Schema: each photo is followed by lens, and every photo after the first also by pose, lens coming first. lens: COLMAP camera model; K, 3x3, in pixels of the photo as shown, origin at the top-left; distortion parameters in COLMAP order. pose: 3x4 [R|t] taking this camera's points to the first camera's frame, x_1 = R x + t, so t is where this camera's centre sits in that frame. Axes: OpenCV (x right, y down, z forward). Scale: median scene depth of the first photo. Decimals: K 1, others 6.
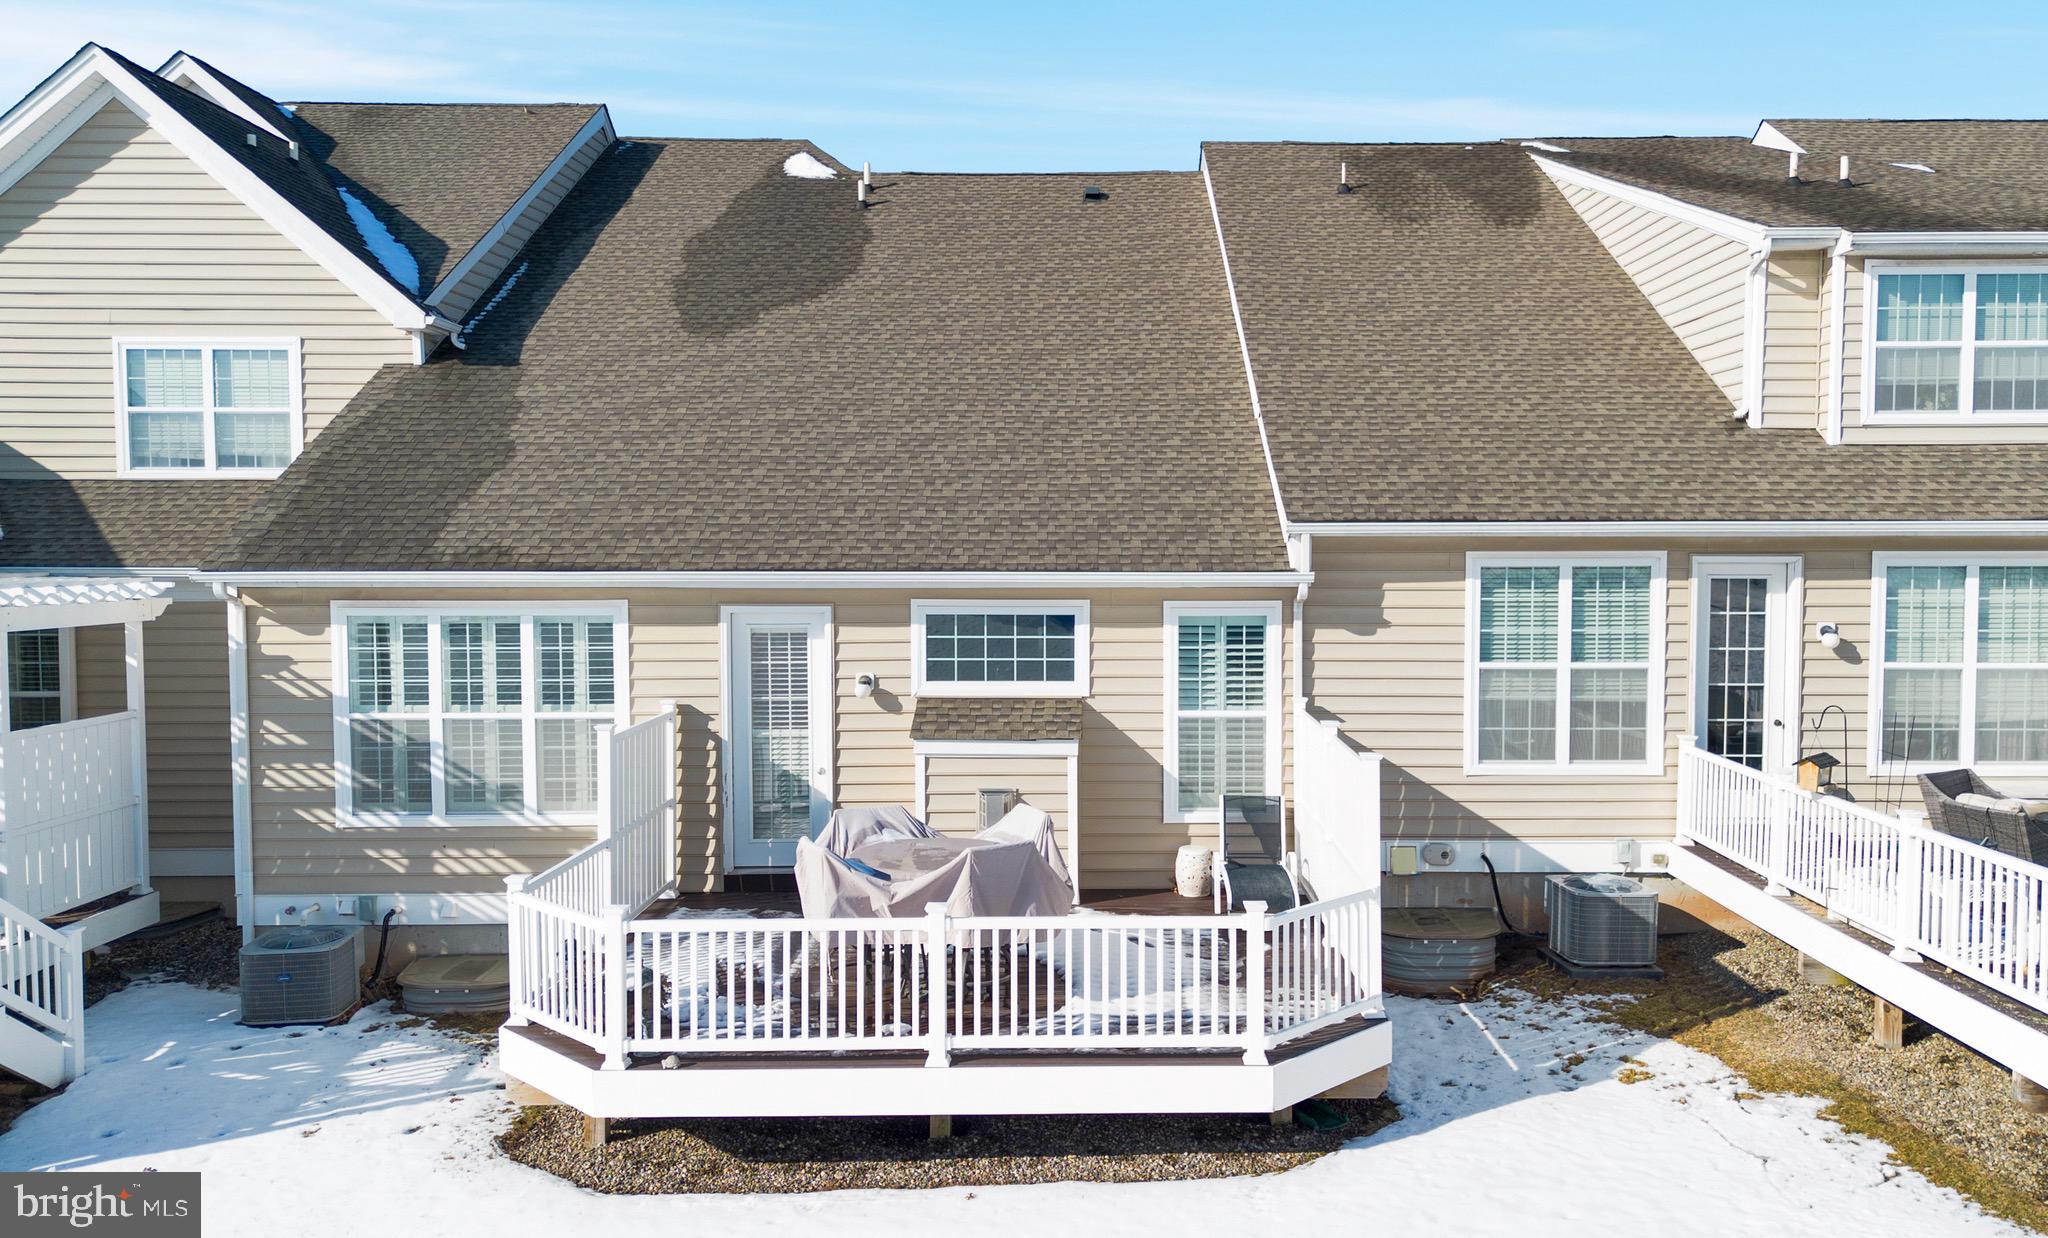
lens RADIAL K [[1548.0, 0, 1101.3], [0, 1548.0, 622.3], [0, 0, 1]] dist [0.073920, -0.059959]
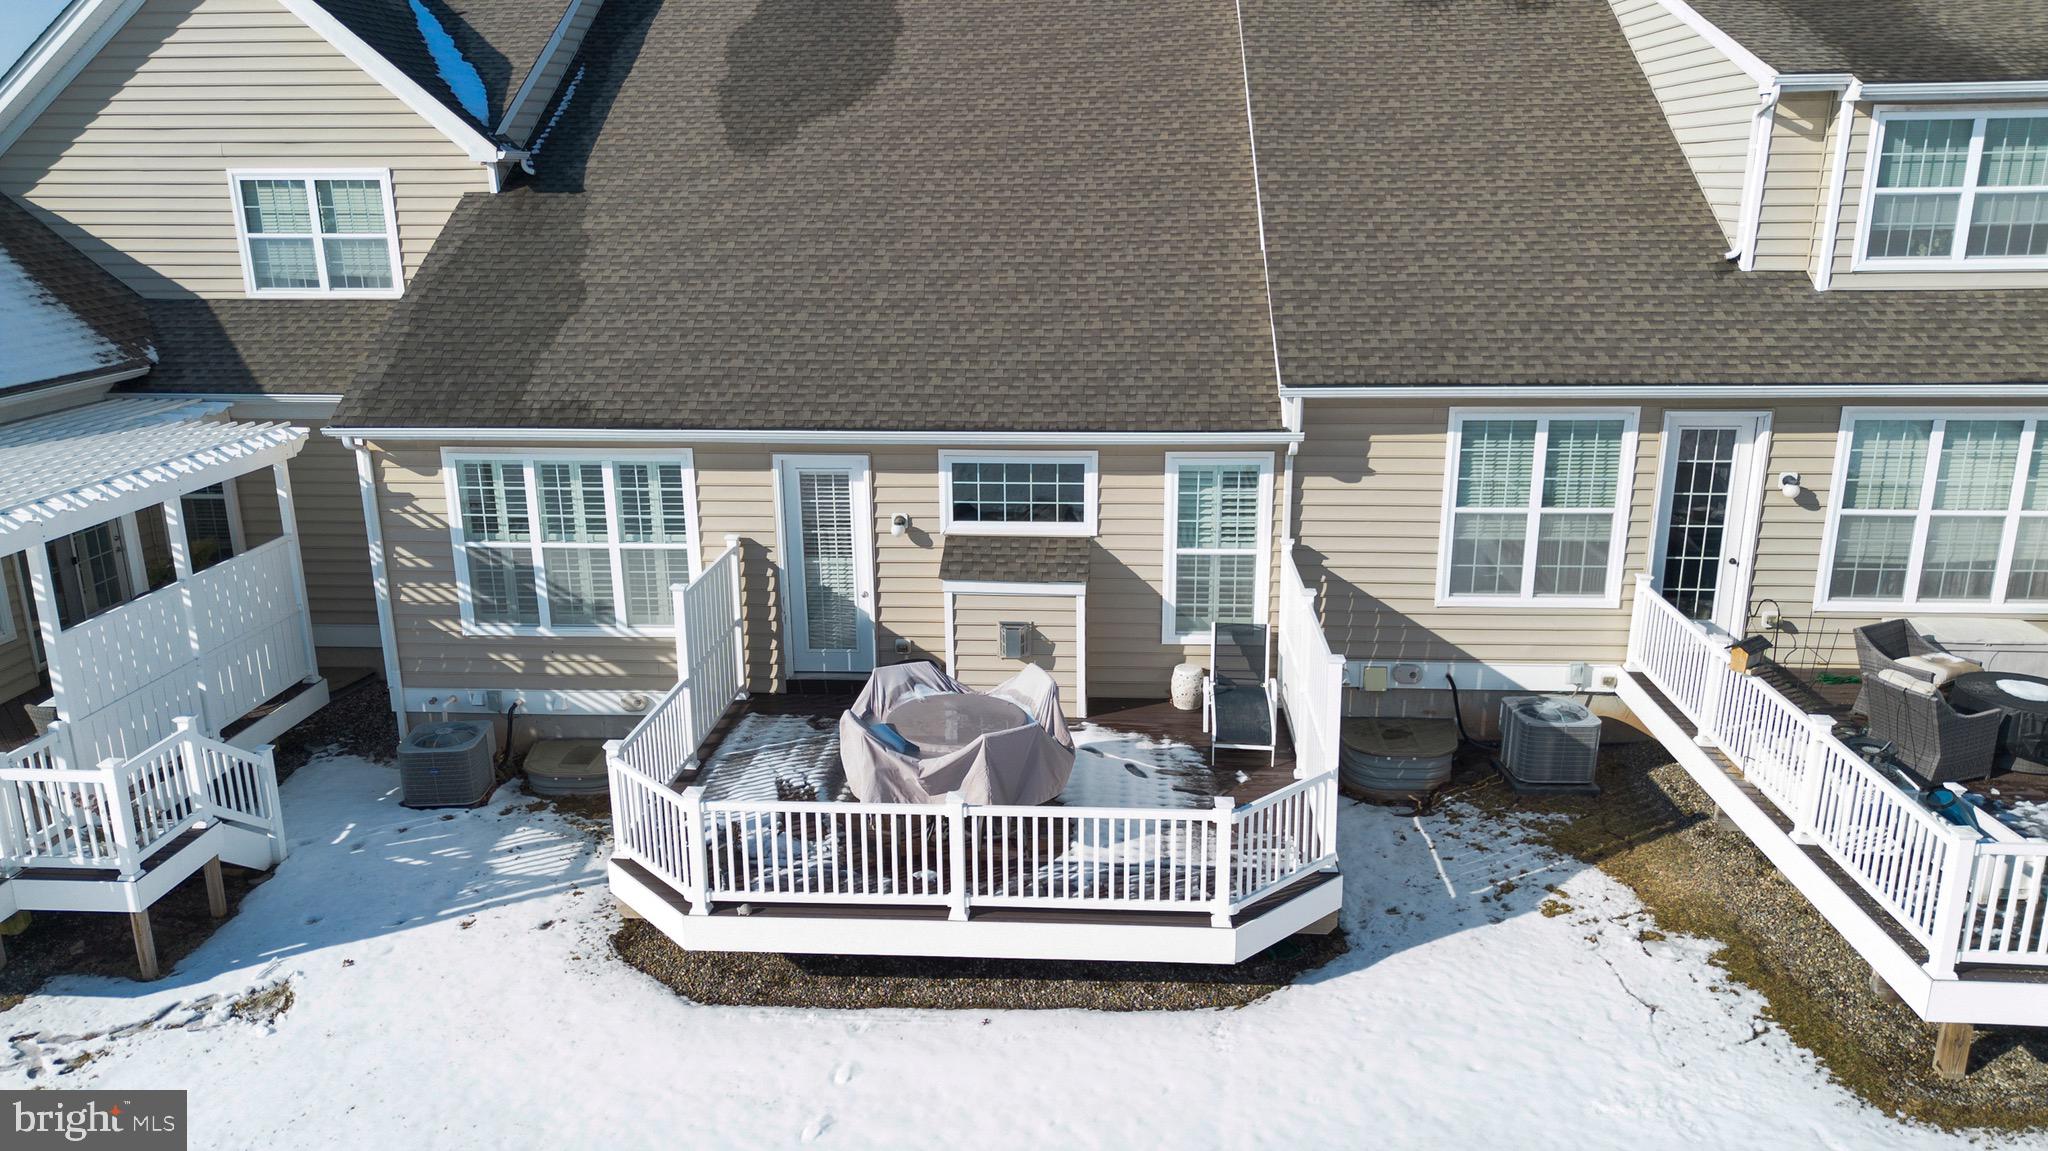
lens RADIAL K [[1437.7, 0, 1024.0], [0, 1437.7, 575.5], [0, 0, 1]] dist [0.069593, -0.054198]
pose [[0.996929, 0.014165, -0.077019, 0.019696], [0.003064, 0.975696, 0.219109, -0.151688], [0.078251, -0.218672, 0.972656, -0.024521]]
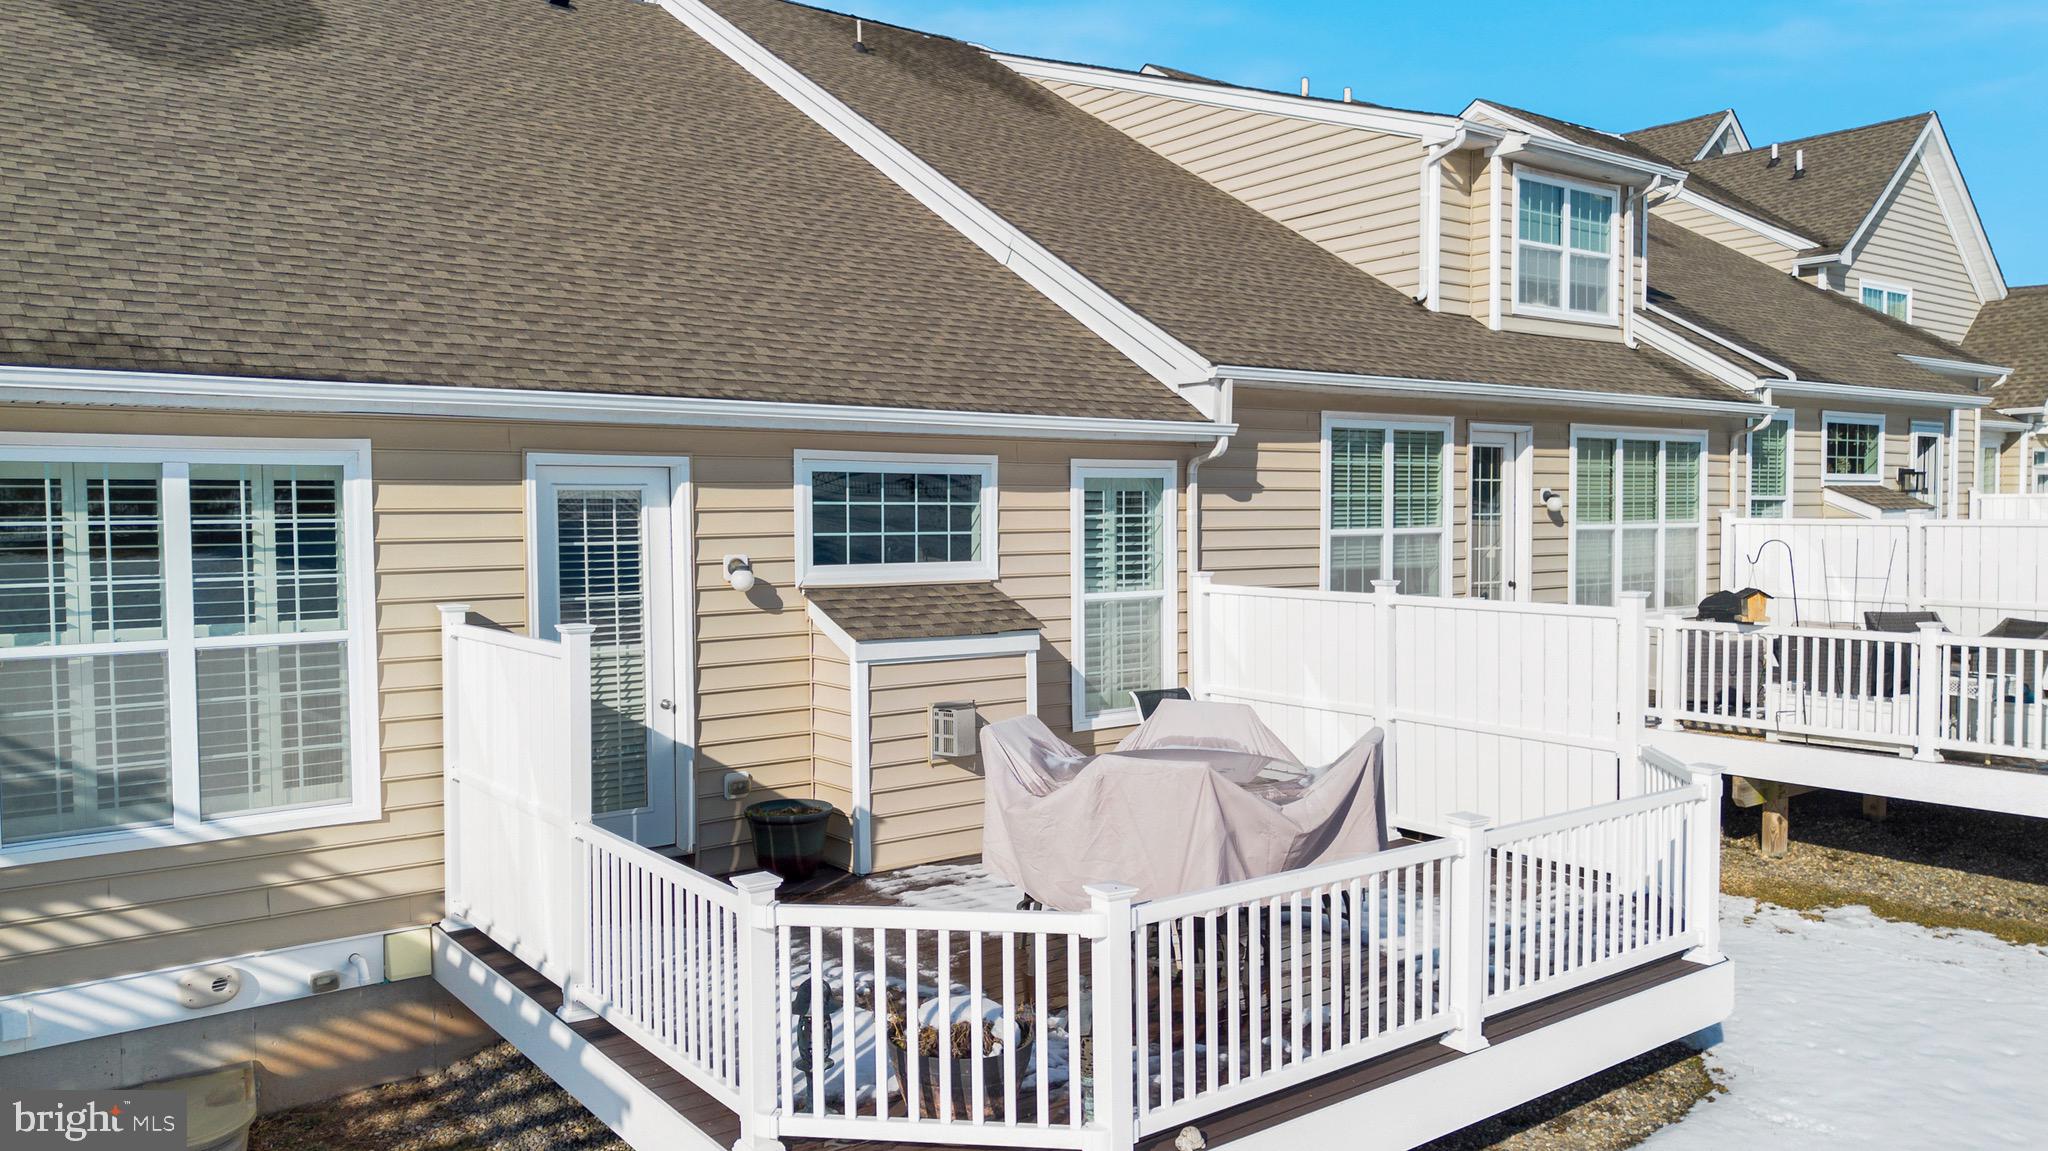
lens RADIAL K [[1471.2, 0, 1024.0], [0, 1471.2, 575.5], [0, 0, 1]] dist [0.064746, -0.058885]
pose [[0.804999, -0.031062, 0.592463, -0.434597], [0.038279, 0.999267, 0.000379, 0.046137], [-0.592040, 0.022374, 0.805598, 0.393647]]
